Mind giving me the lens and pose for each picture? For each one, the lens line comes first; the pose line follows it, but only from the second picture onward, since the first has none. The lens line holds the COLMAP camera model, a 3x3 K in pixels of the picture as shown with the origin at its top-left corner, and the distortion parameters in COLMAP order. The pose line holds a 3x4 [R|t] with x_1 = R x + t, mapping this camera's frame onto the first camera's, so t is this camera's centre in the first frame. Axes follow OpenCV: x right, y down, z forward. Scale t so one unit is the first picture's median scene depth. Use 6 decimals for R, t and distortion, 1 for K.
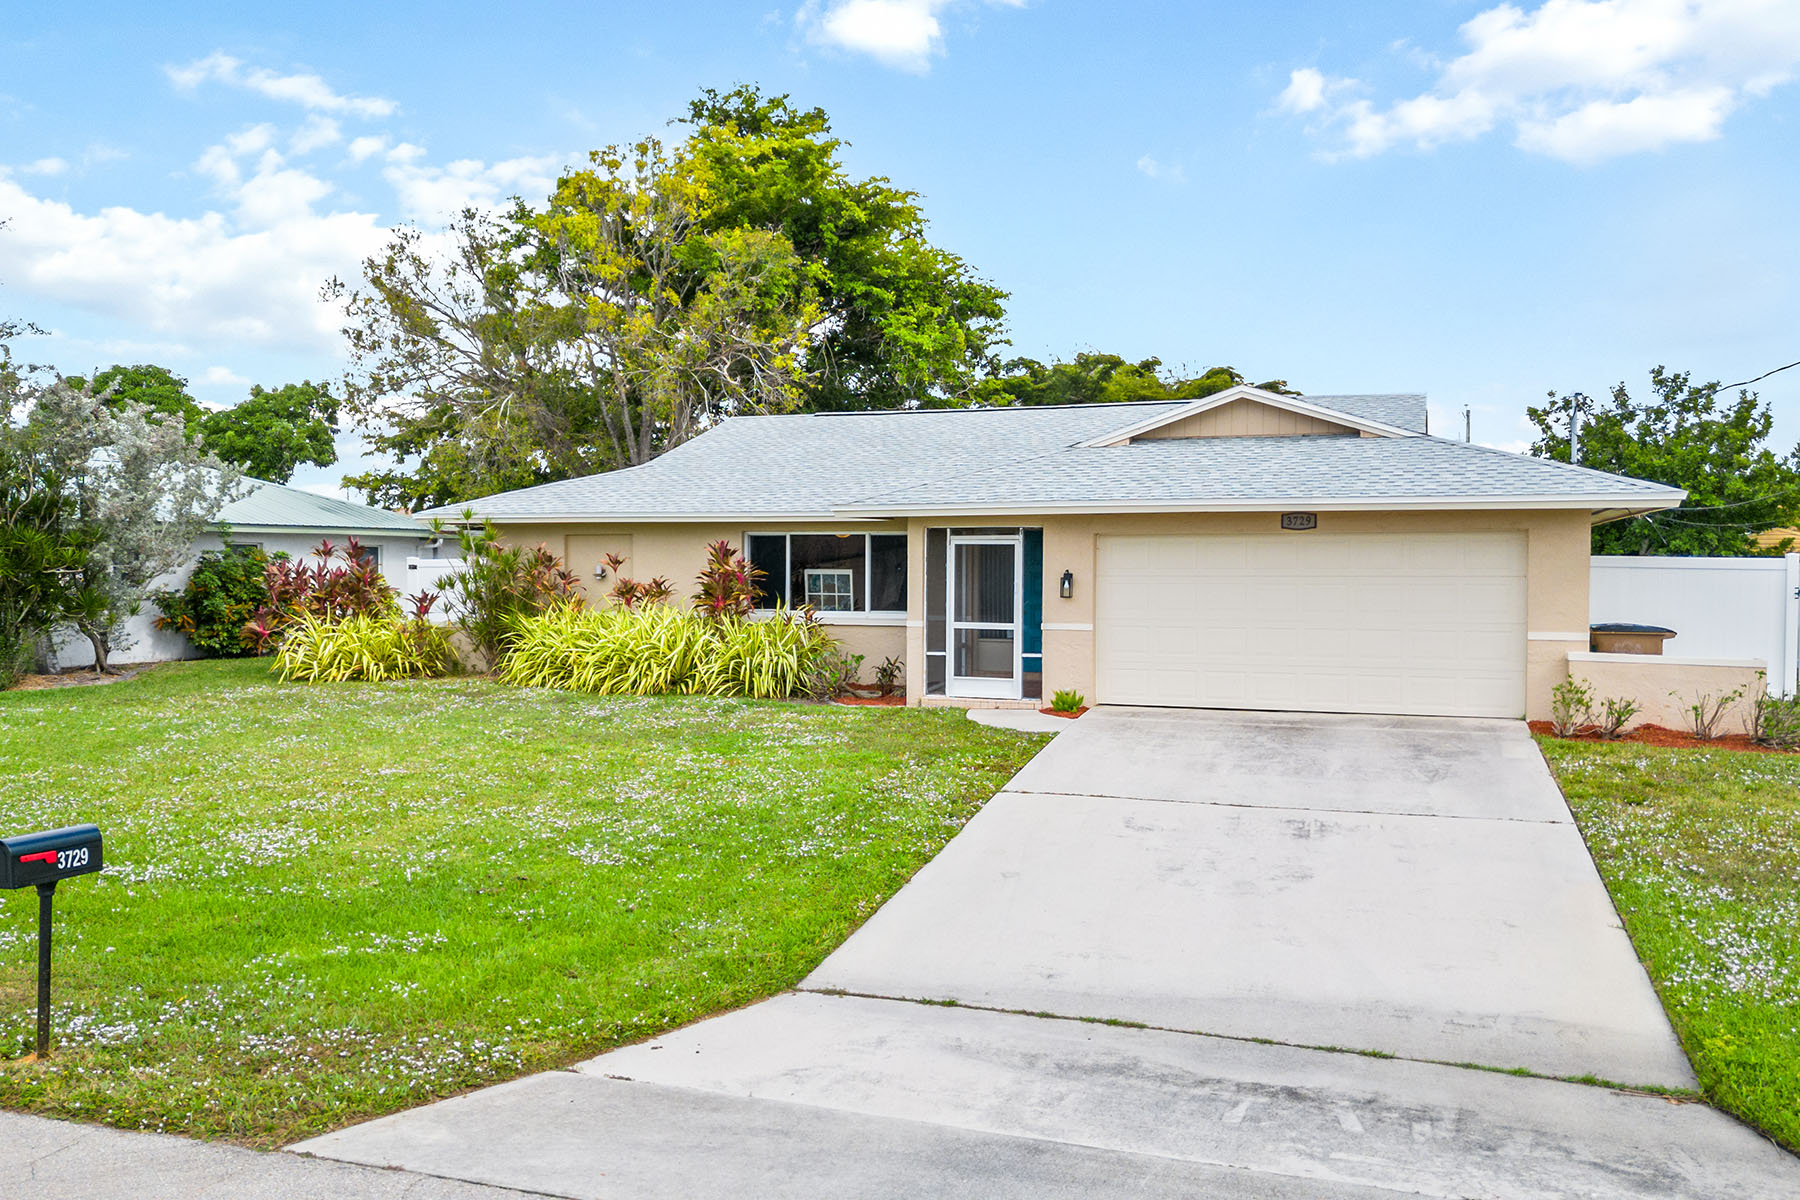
lens RADIAL K [[1464.7, 0, 900.0], [0, 1464.7, 600.0], [0, 0, 1]] dist [0.097934, -0.144525]
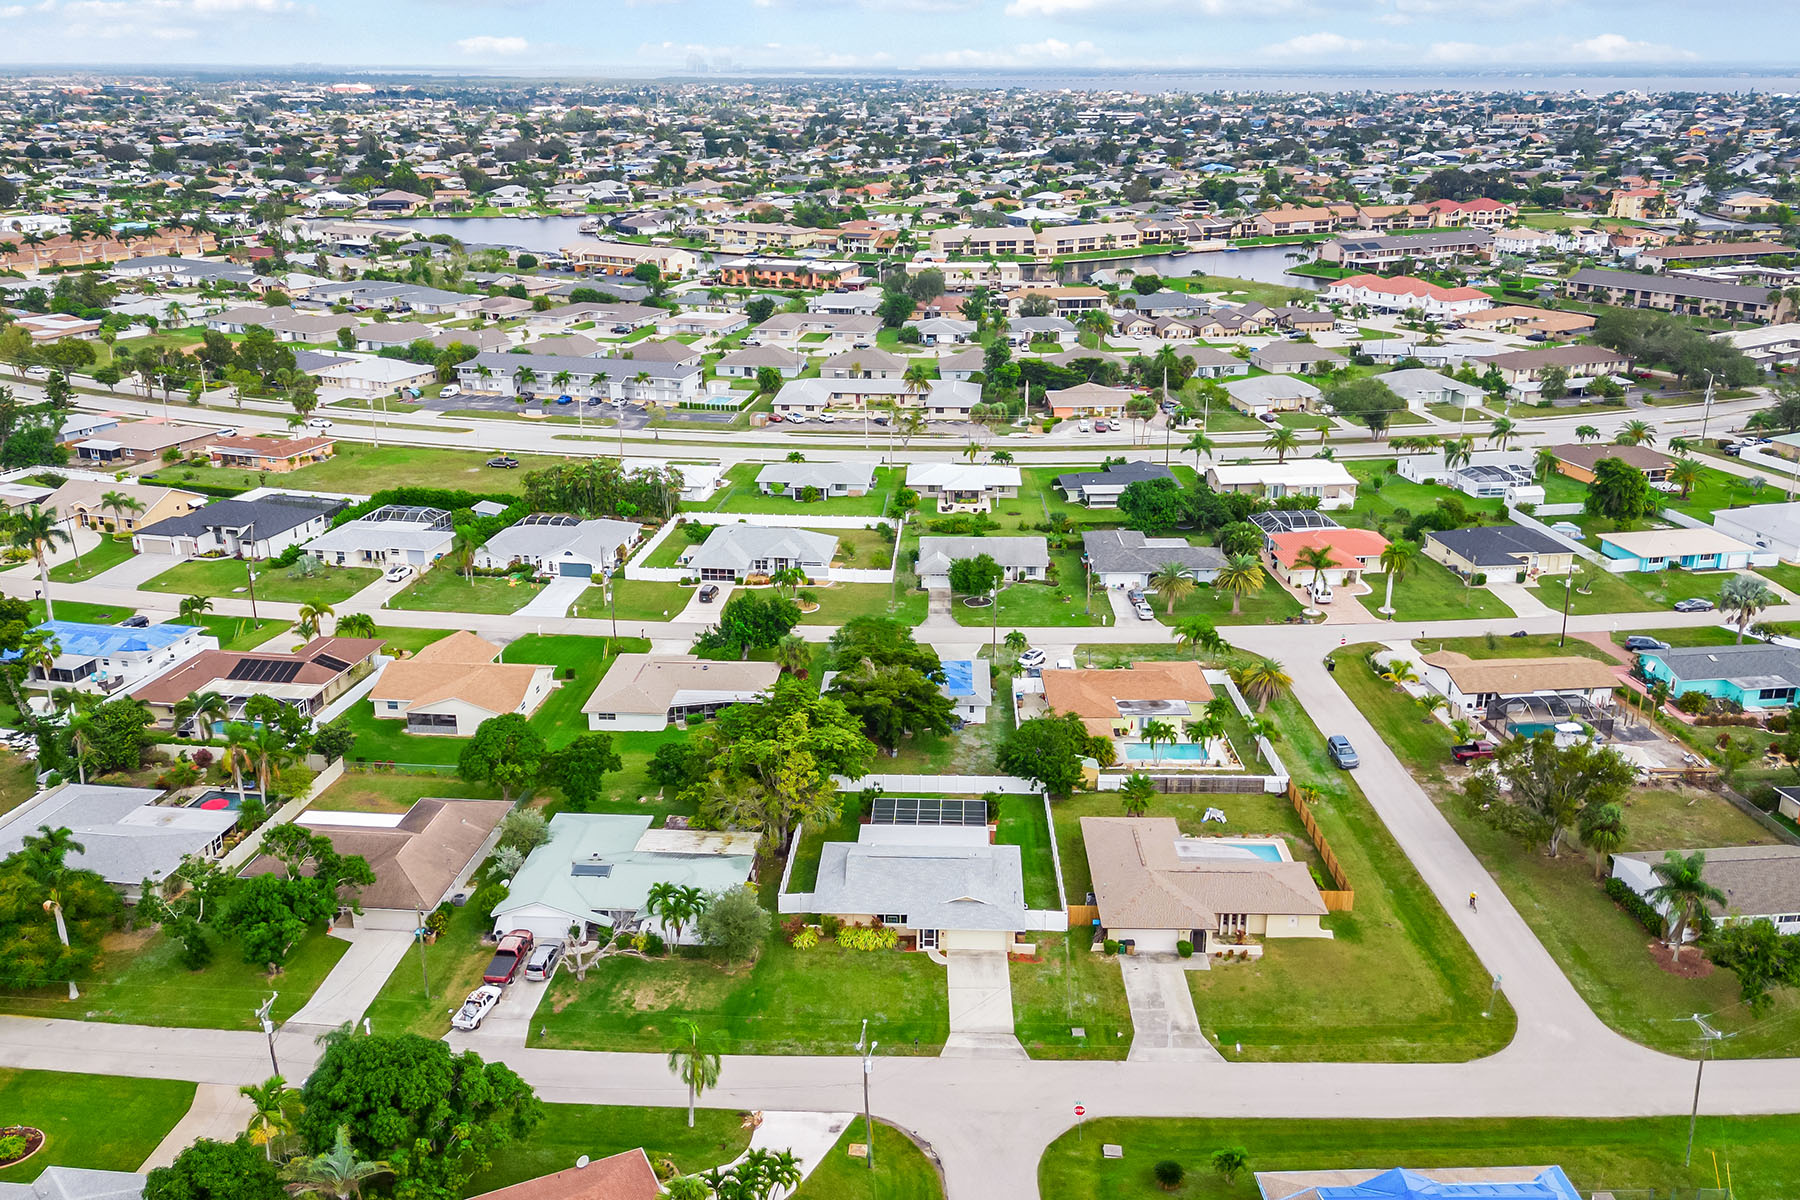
lens RADIAL K [[1464.7, 0, 900.0], [0, 1464.7, 600.0], [0, 0, 1]] dist [0.097934, -0.144525]
pose [[0.952355, -0.097644, 0.288938, -1.721823], [0.007761, 0.954818, 0.297091, -3.204947], [-0.304892, -0.280694, 0.910084, -4.256774]]
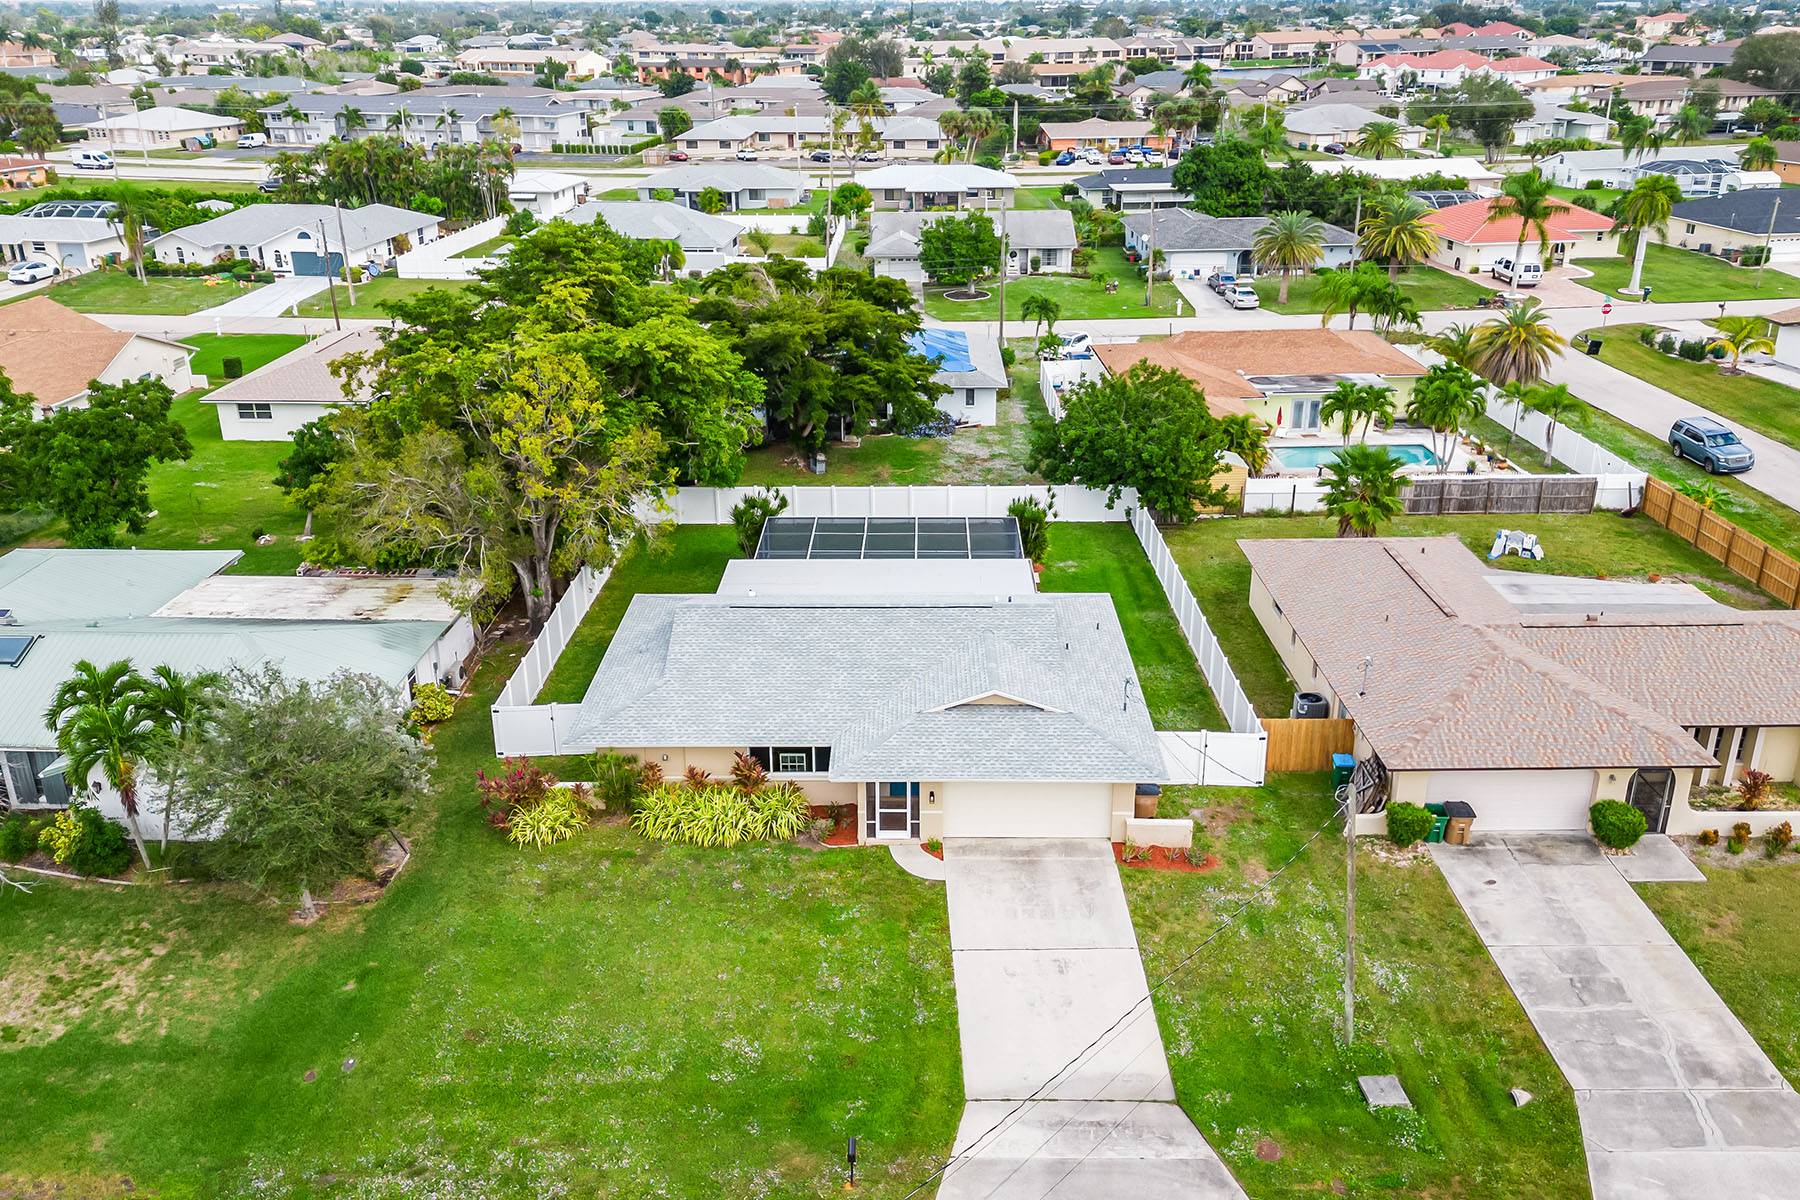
lens RADIAL K [[1464.7, 0, 900.0], [0, 1464.7, 600.0], [0, 0, 1]] dist [0.097934, -0.144525]
pose [[0.943054, -0.129096, 0.306568, -0.569938], [0.013218, 0.935435, 0.353250, -1.058404], [-0.332378, -0.329082, 0.883872, -0.876711]]
